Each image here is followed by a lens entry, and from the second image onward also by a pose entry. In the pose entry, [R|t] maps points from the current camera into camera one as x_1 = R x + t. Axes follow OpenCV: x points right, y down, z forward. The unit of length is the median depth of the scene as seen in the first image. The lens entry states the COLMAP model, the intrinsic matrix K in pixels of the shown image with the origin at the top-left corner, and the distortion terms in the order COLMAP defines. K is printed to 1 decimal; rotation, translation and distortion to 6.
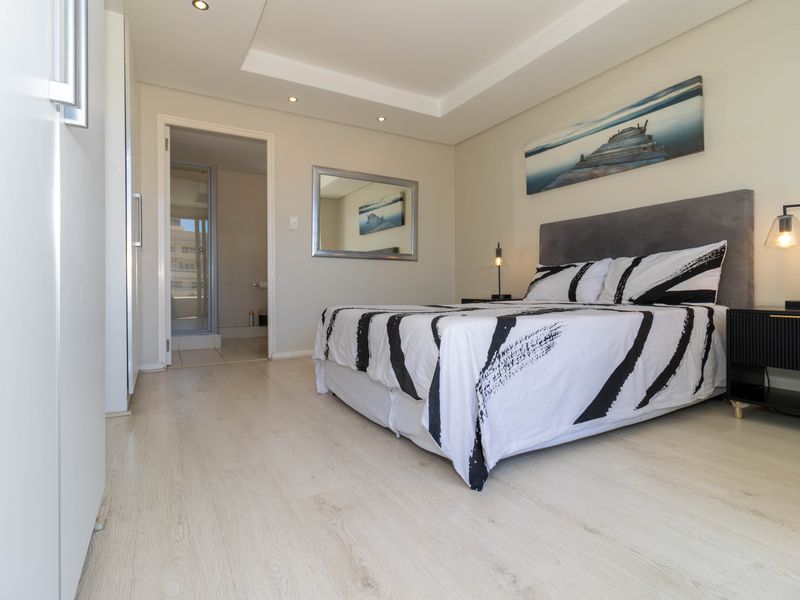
lens RADIAL K [[424.3, 0, 403.7], [0, 424.3, 293.3], [0, 0, 1]] dist [0.001709, 0.001526]
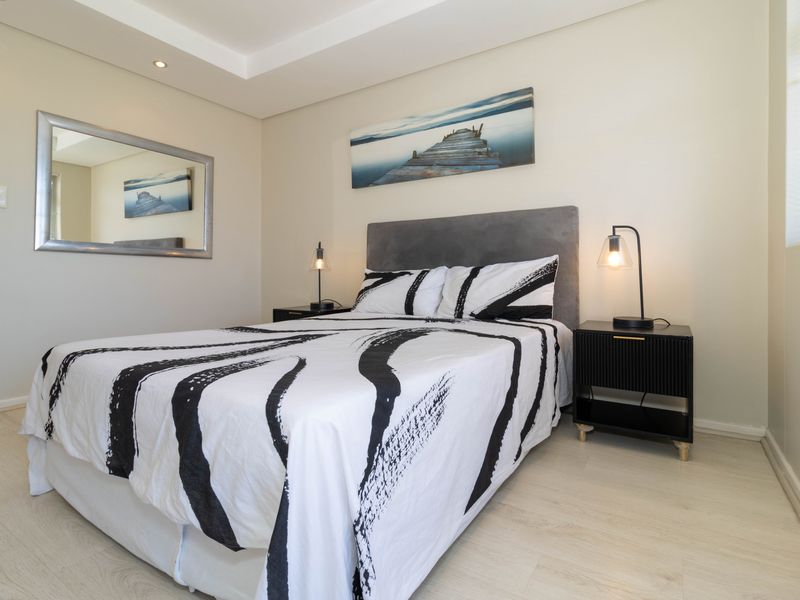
lens RADIAL K [[424.3, 0, 404.6], [0, 424.3, 274.4], [0, 0, 1]] dist [0.001709, 0.001526]
pose [[0.888998, 0.006009, 0.457872, -0.017395], [0.002227, 0.999845, -0.017444, -0.056849], [-0.457906, 0.016527, 0.888847, 0.253861]]
